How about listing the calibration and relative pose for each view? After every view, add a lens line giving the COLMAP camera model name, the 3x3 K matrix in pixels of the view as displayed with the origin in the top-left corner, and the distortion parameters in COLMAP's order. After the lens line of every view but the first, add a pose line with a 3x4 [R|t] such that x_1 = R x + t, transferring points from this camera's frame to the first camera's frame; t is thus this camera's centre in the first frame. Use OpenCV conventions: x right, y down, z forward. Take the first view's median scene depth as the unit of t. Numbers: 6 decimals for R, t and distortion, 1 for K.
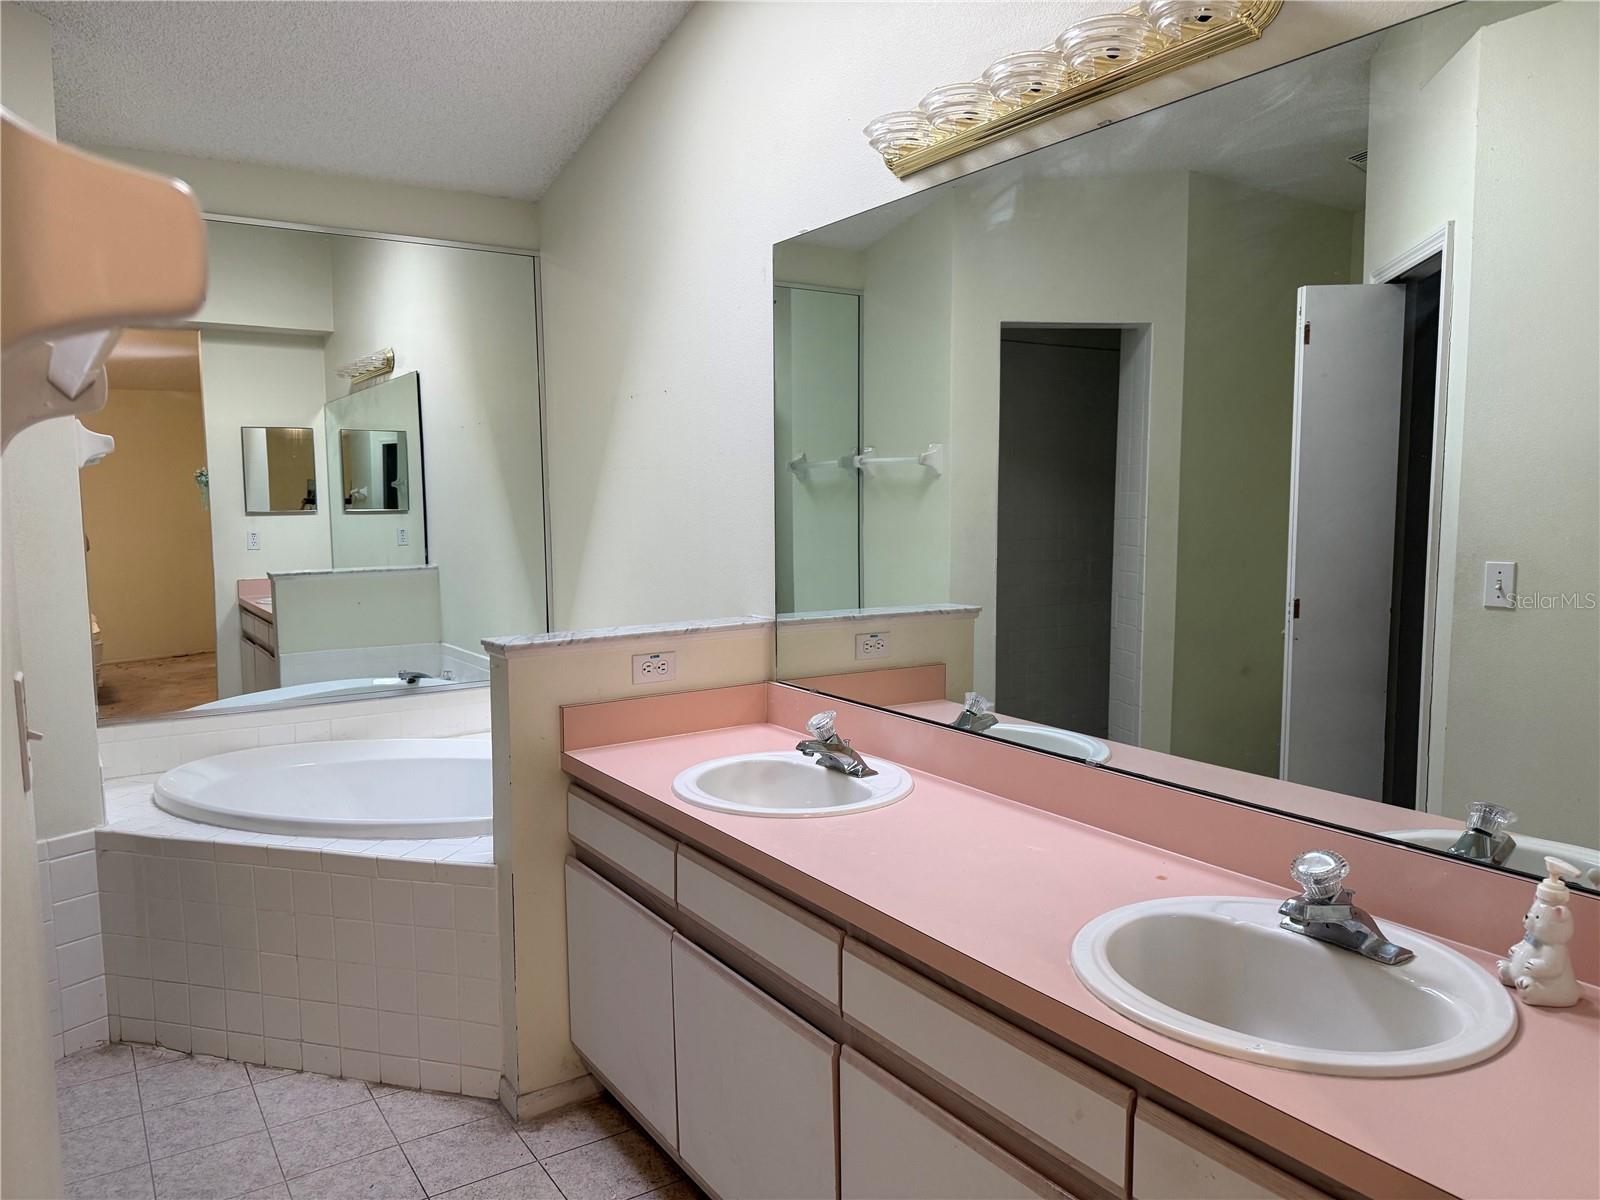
lens RADIAL K [[1135.1, 0, 800.0], [0, 1135.1, 600.0], [0, 0, 1]] dist [0.131138, -0.202187]
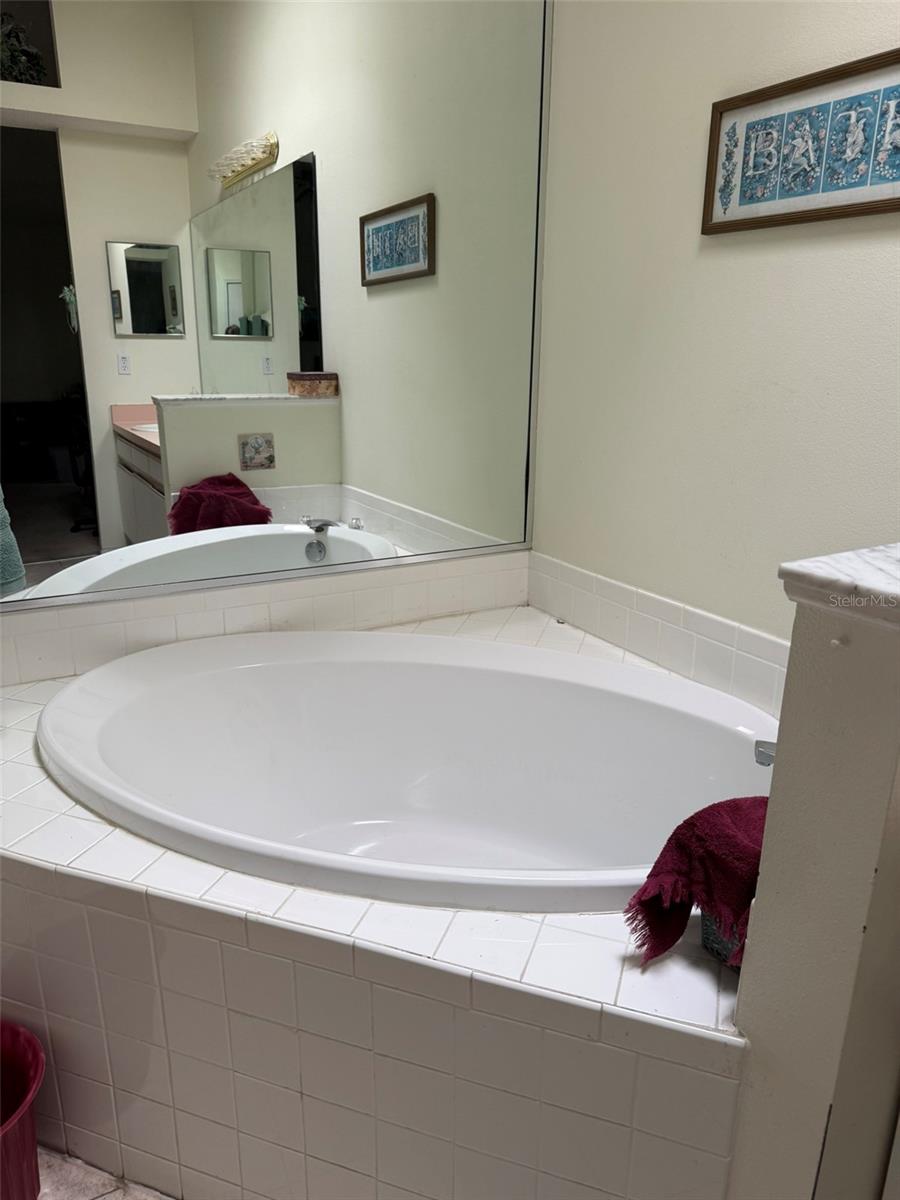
lens RADIAL K [[851.3, 0, 453.7], [0, 851.3, 591.5], [0, 0, 1]] dist [0.131138, -0.202187]
pose [[0.997406, 0.036850, -0.061840, -0.168153], [-0.024978, 0.982833, 0.182799, -0.004149], [0.067515, -0.180780, 0.981204, 0.311843]]
